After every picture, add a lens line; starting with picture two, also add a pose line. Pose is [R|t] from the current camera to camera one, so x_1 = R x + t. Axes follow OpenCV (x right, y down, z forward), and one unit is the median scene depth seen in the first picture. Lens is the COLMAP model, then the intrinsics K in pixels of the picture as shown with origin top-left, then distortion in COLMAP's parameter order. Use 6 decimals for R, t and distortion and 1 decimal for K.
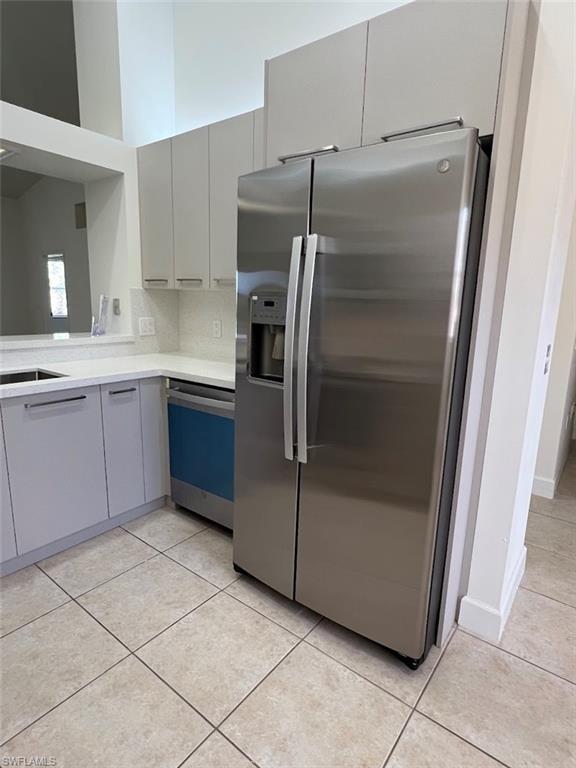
lens RADIAL K [[420.4, 0, 289.7], [0, 420.4, 384.5], [0, 0, 1]] dist [-0.002995, -0.000441]
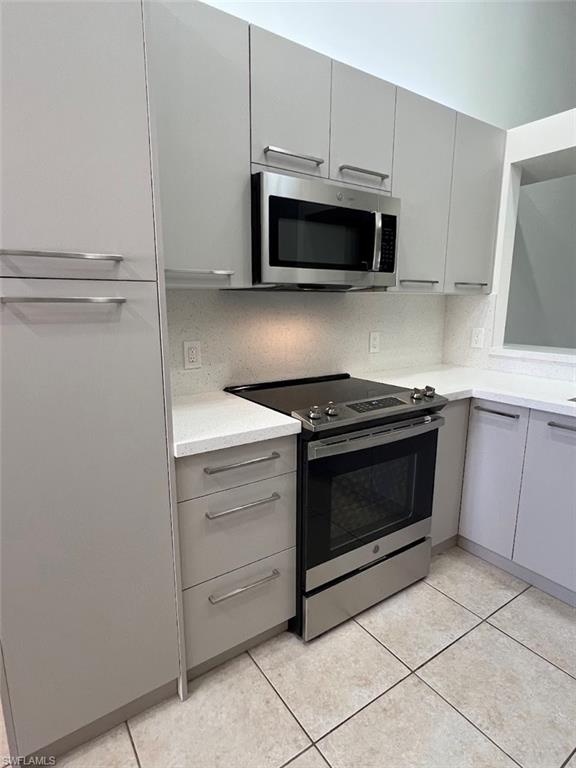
lens RADIAL K [[420.4, 0, 284.8], [0, 420.4, 384.4], [0, 0, 1]] dist [-0.002995, -0.000441]
pose [[-0.316541, 0.146329, -0.937225, 0.317889], [-0.202380, 0.954864, 0.217435, -0.087943], [0.926739, 0.258502, -0.272639, 0.550425]]
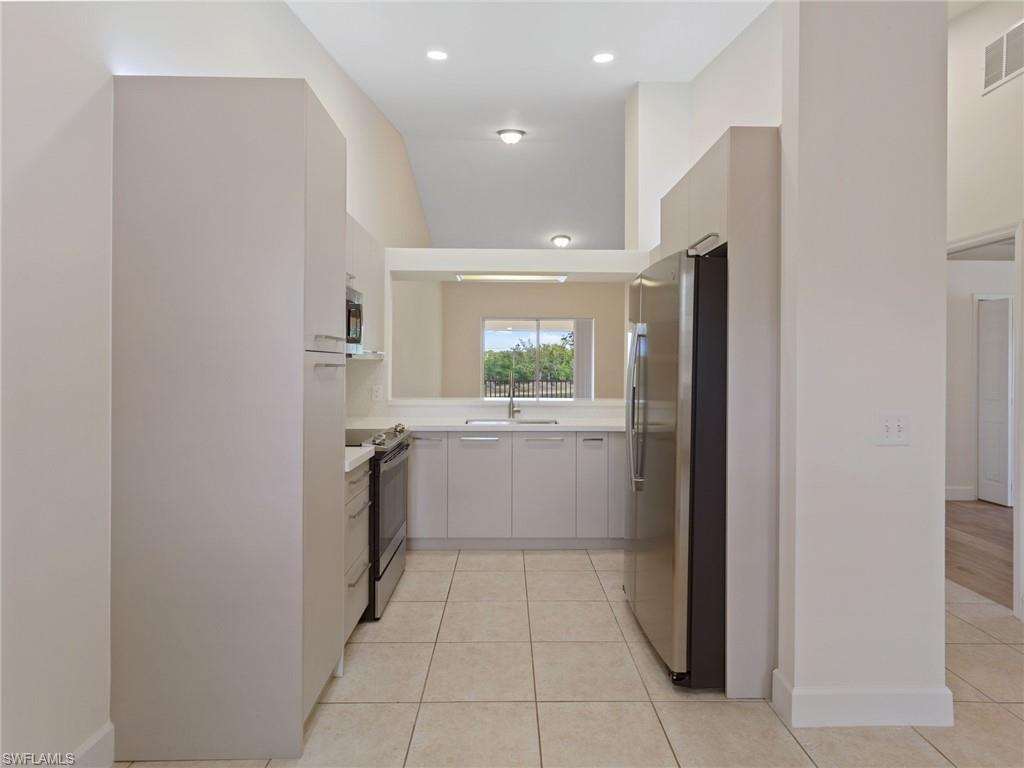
lens RADIAL K [[523.1, 0, 513.5], [0, 523.1, 378.2], [0, 0, 1]] dist [0.003158, 0.000664]
pose [[0.618386, -0.011396, -0.785792, 0.980850], [-0.151651, 0.979371, -0.133546, 0.111583], [0.771103, 0.201749, 0.603902, -0.297736]]
